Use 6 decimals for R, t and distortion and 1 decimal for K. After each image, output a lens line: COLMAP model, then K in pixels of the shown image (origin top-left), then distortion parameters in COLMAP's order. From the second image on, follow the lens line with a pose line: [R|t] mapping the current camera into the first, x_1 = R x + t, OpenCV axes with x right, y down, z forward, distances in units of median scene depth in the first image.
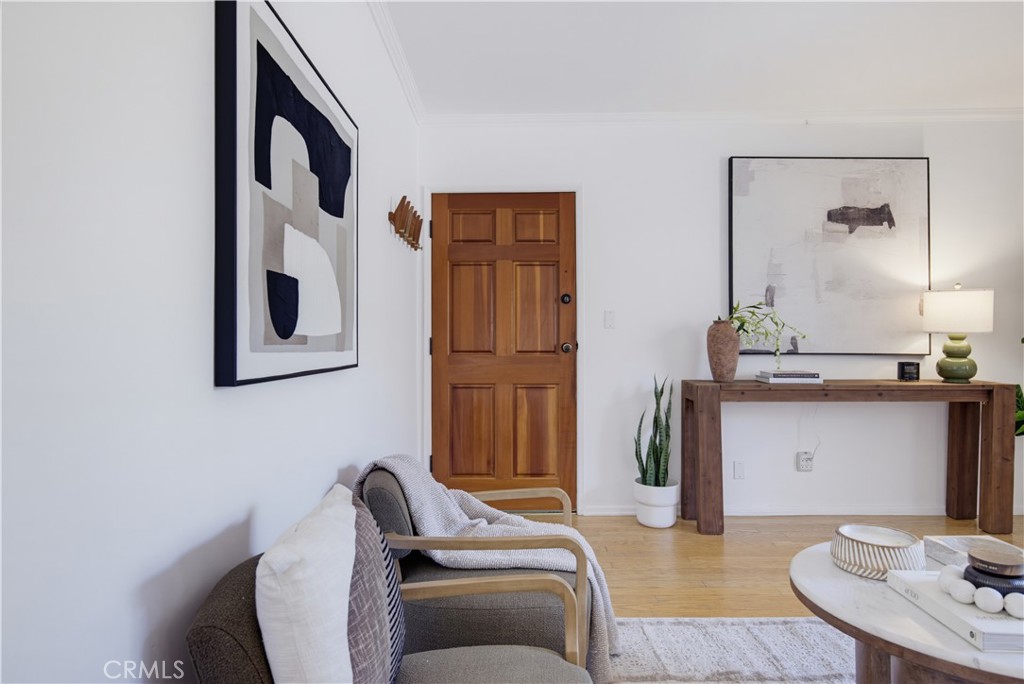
lens RADIAL K [[617.8, 0, 513.4], [0, 617.8, 339.5], [0, 0, 1]] dist [-0.003951, -0.000278]
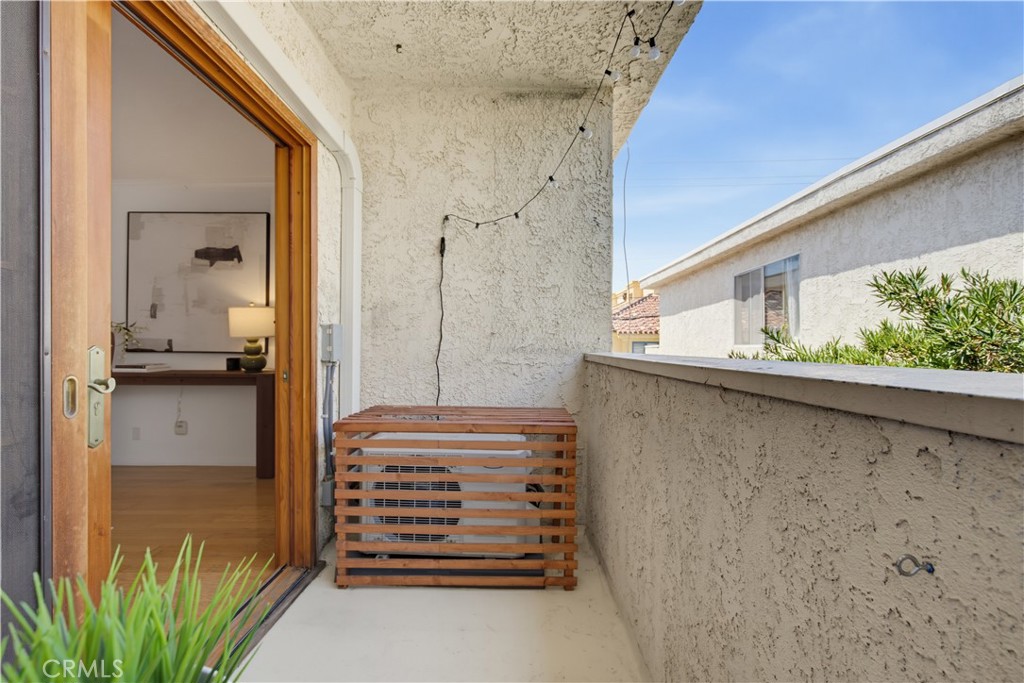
lens RADIAL K [[474.2, 0, 510.4], [0, 474.2, 347.3], [0, 0, 1]] dist [-0.000298, 0.000111]
pose [[0.999816, 0.005918, -0.018233, 1.251373], [-0.005762, 0.999947, 0.008590, -0.000535], [0.018283, -0.008484, 0.999797, -0.072322]]
